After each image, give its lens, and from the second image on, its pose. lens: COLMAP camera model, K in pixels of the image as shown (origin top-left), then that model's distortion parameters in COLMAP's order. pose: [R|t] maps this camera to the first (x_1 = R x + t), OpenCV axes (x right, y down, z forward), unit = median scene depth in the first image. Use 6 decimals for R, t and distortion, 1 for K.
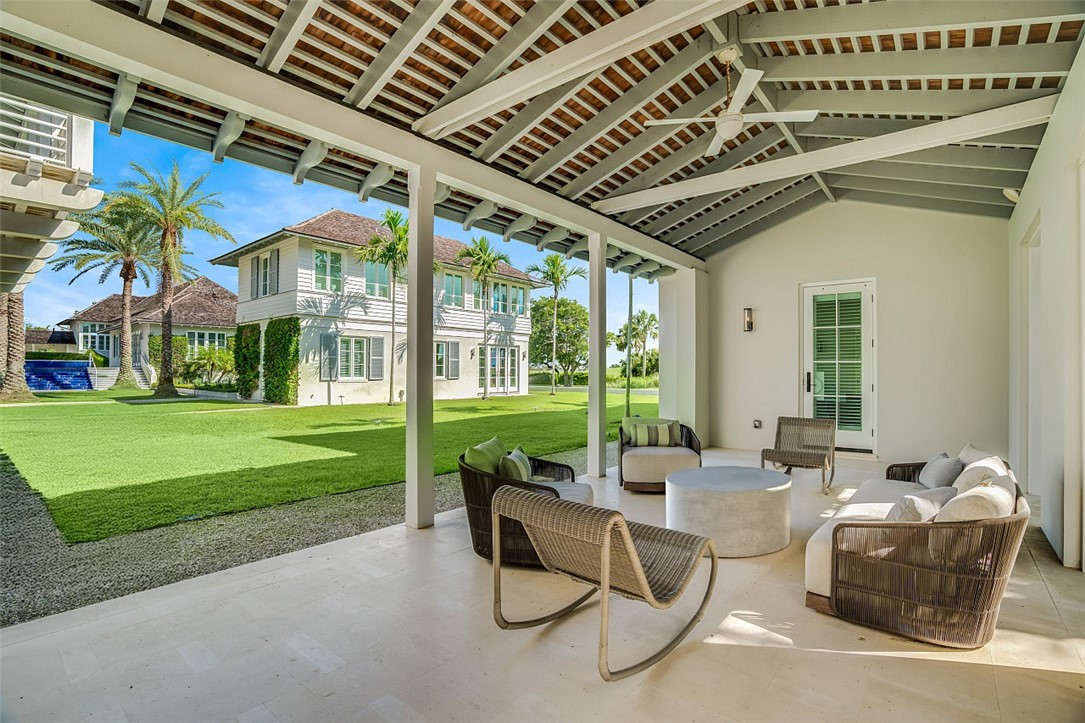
lens RADIAL K [[496.0, 0, 542.5], [0, 496.0, 361.5], [0, 0, 1]] dist [-0.030777, -0.000499]
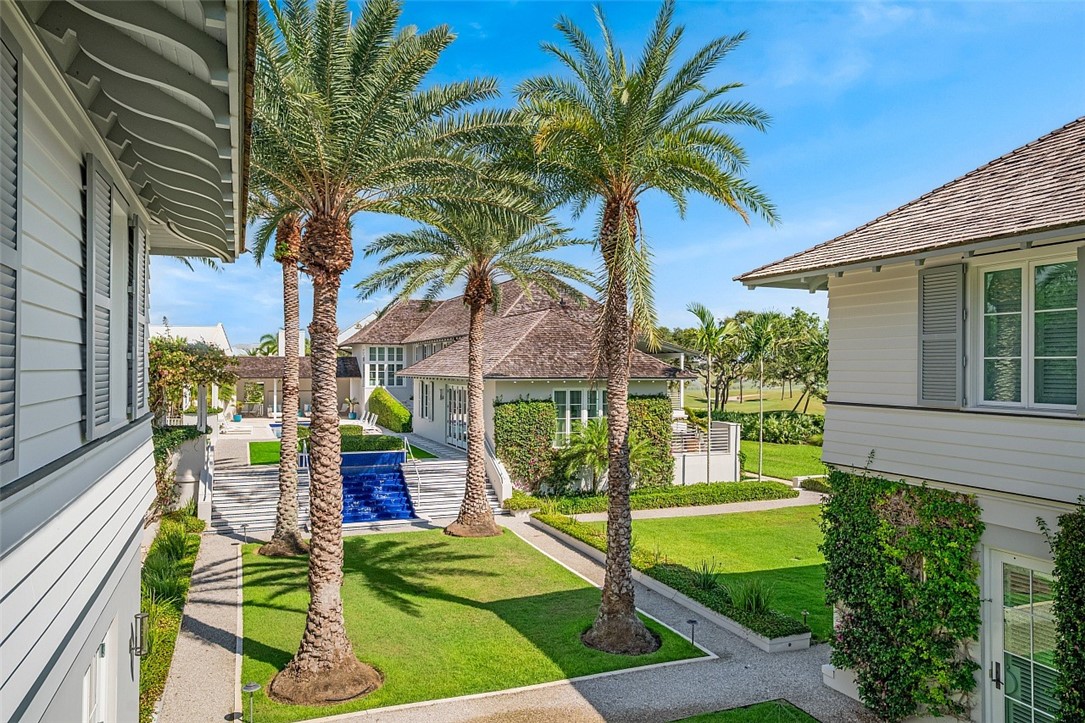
lens RADIAL K [[790.4, 0, 542.5], [0, 790.4, 361.5], [0, 0, 1]] dist [-0.001186, -0.000728]
pose [[0.868072, -0.003168, -0.496429, -0.328428], [0.002798, 0.999995, -0.001490, -0.091446], [0.496431, -0.000096, 0.868076, 0.275199]]
